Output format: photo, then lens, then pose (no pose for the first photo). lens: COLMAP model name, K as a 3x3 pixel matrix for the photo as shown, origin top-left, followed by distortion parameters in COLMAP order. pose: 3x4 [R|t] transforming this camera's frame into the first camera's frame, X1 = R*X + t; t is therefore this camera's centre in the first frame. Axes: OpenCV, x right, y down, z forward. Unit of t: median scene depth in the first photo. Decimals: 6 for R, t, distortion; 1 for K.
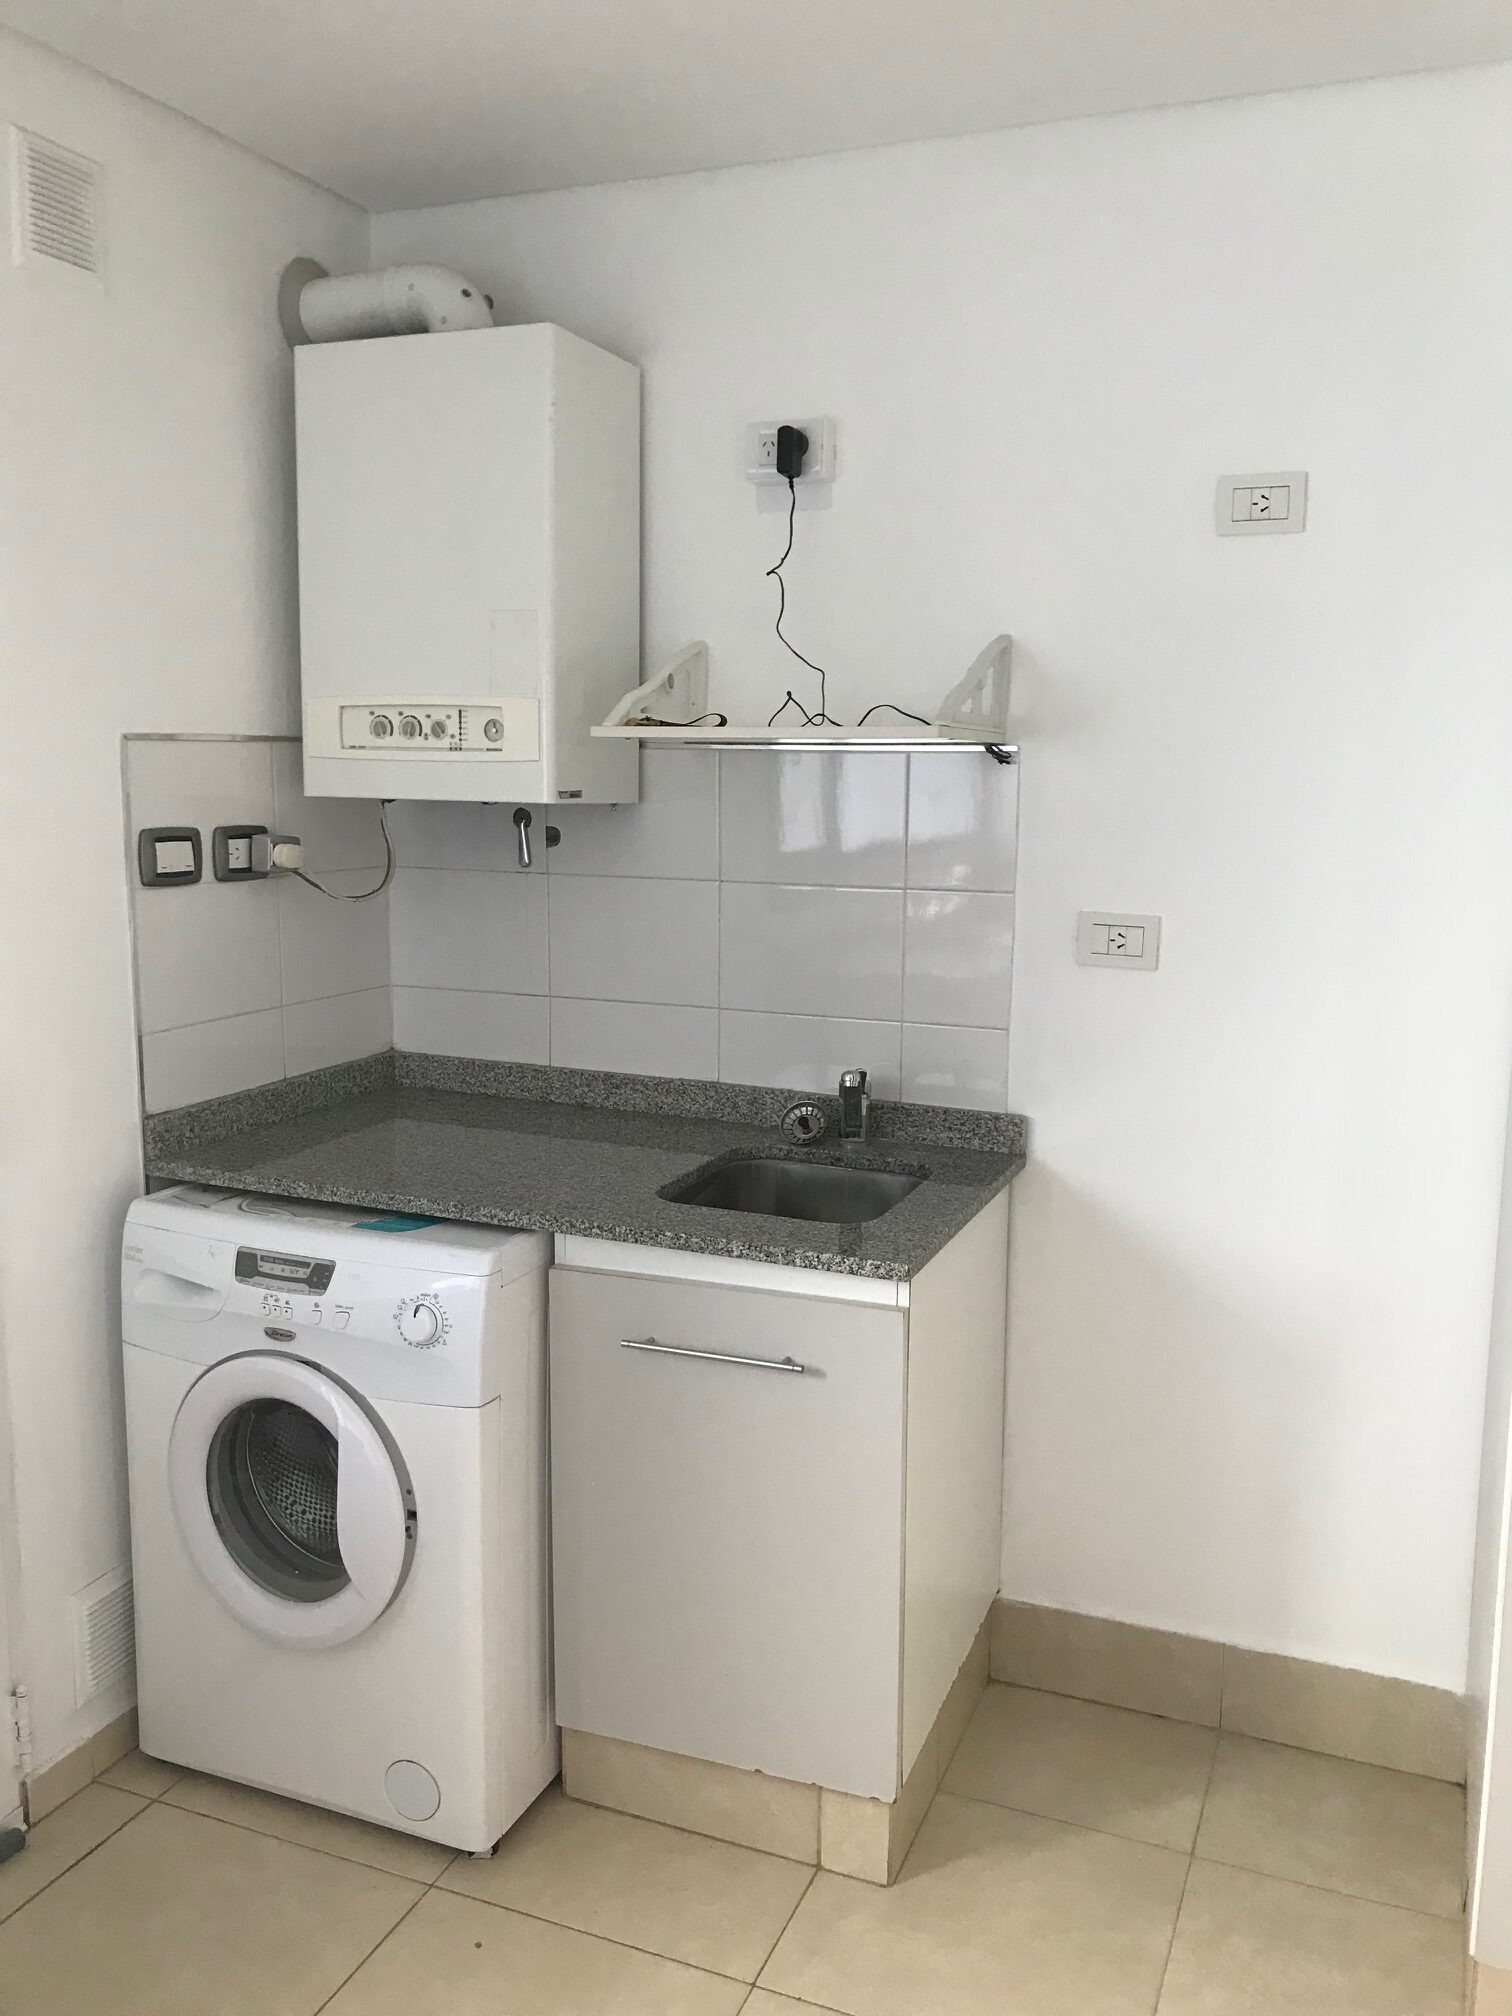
lens RADIAL K [[1656.2, 0, 758.5], [0, 1656.2, 999.5], [0, 0, 1]] dist [0.064250, -0.082094]
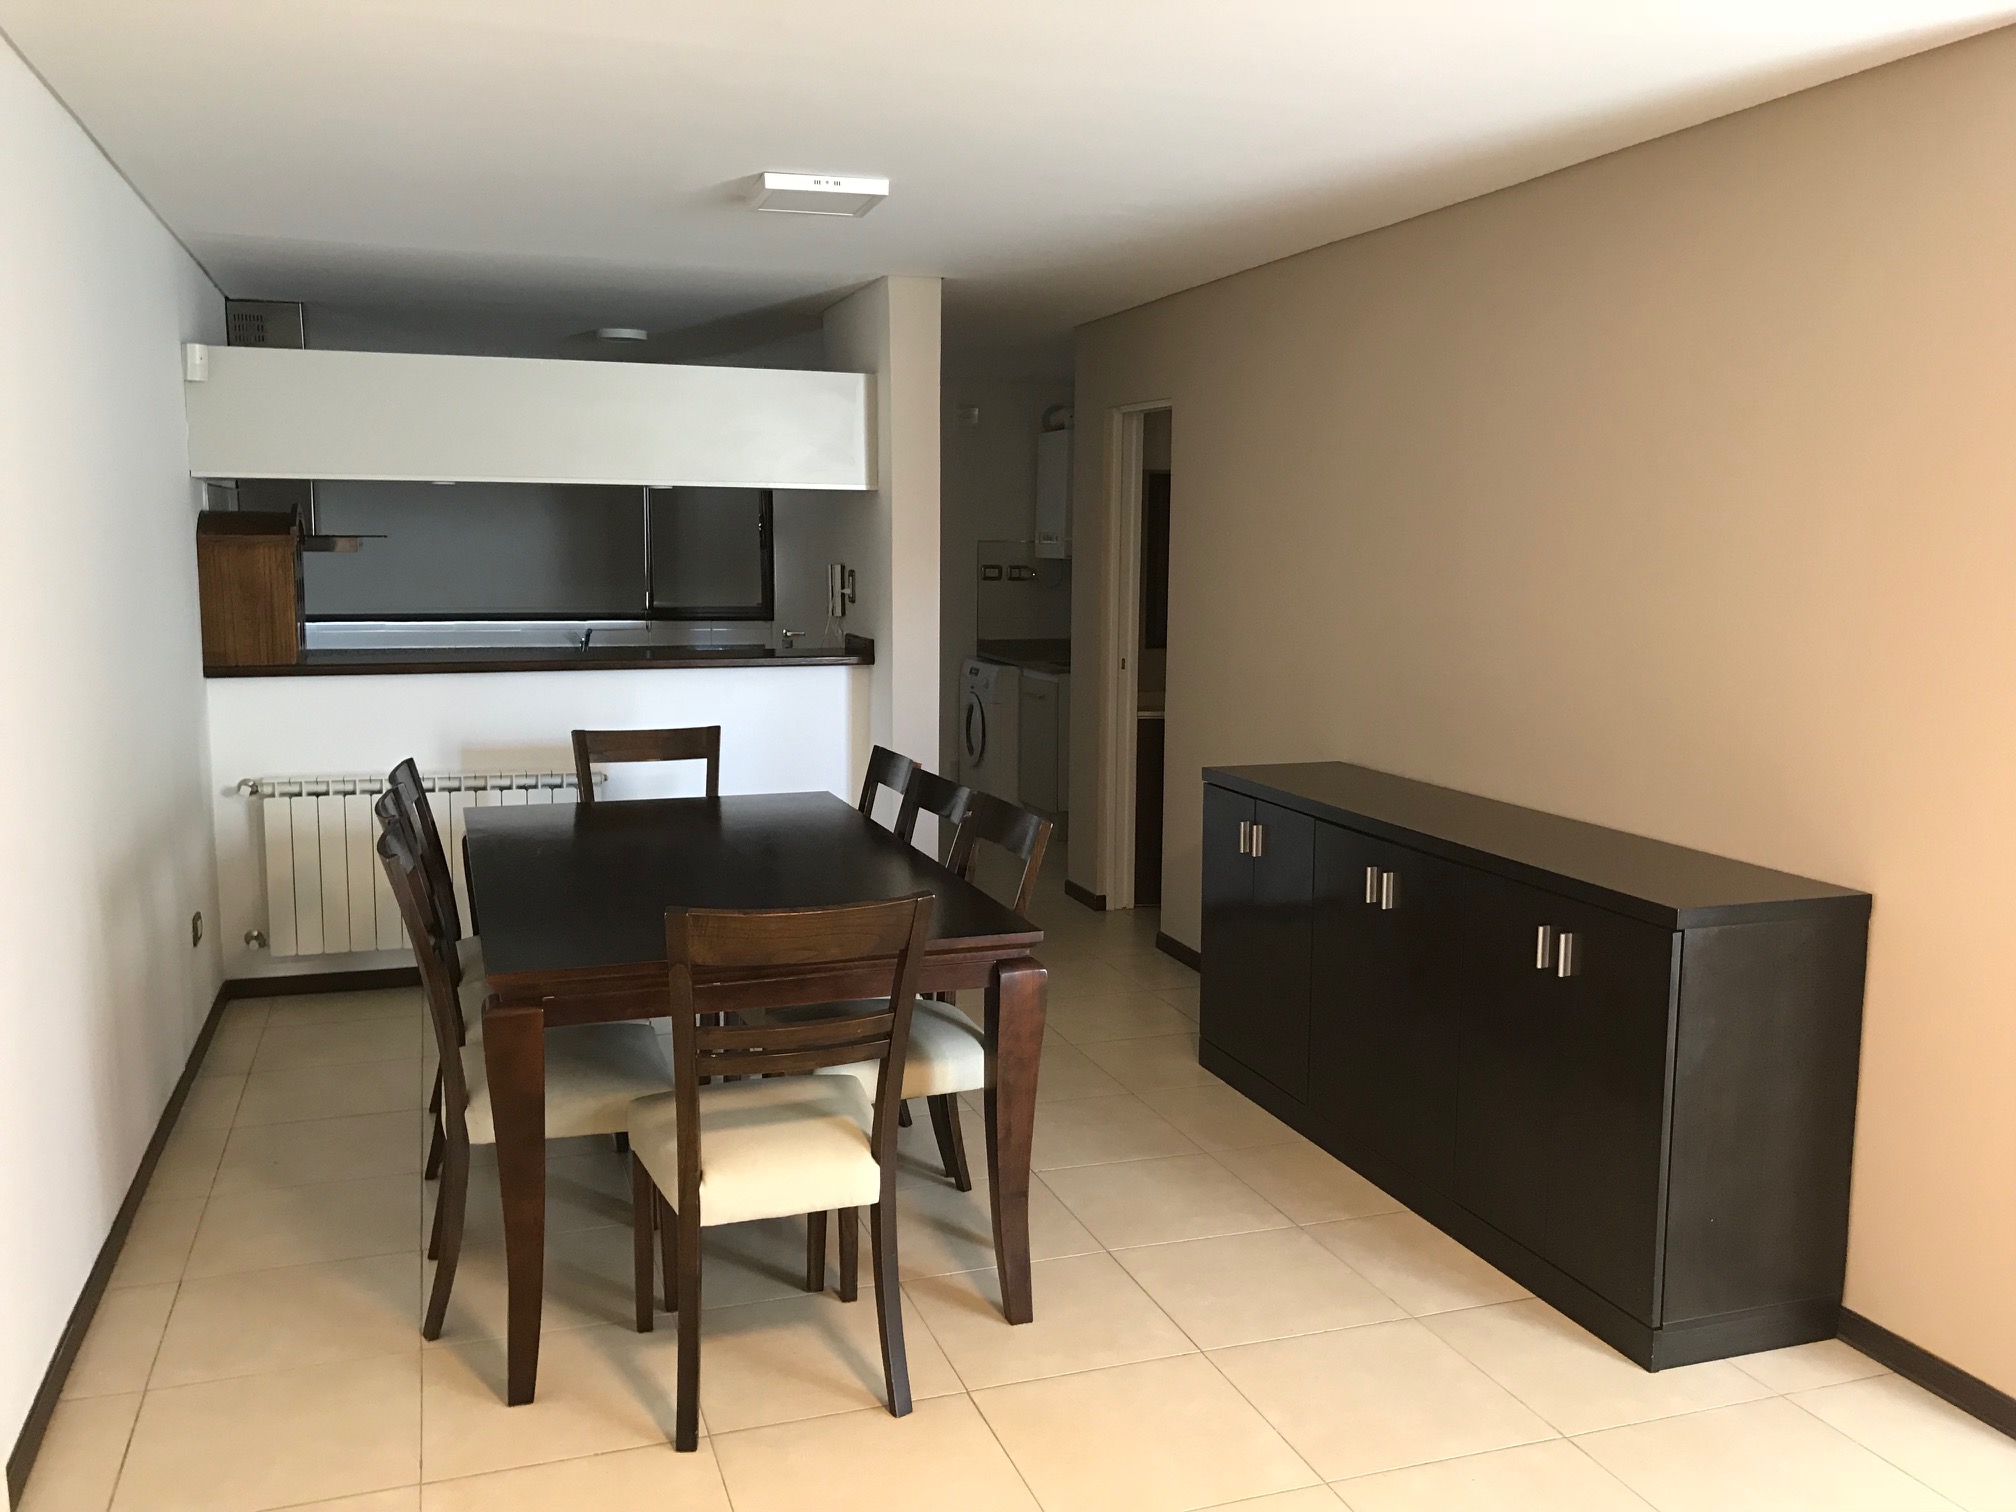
lens RADIAL K [[1656.2, 0, 1007.5], [0, 1656.2, 756.8], [0, 0, 1]] dist [0.064250, -0.082094]
pose [[0.658981, 0.092645, -0.746432, 2.469584], [-0.108733, 0.993695, 0.027340, 0.219052], [0.744259, 0.063145, 0.664899, -1.425485]]
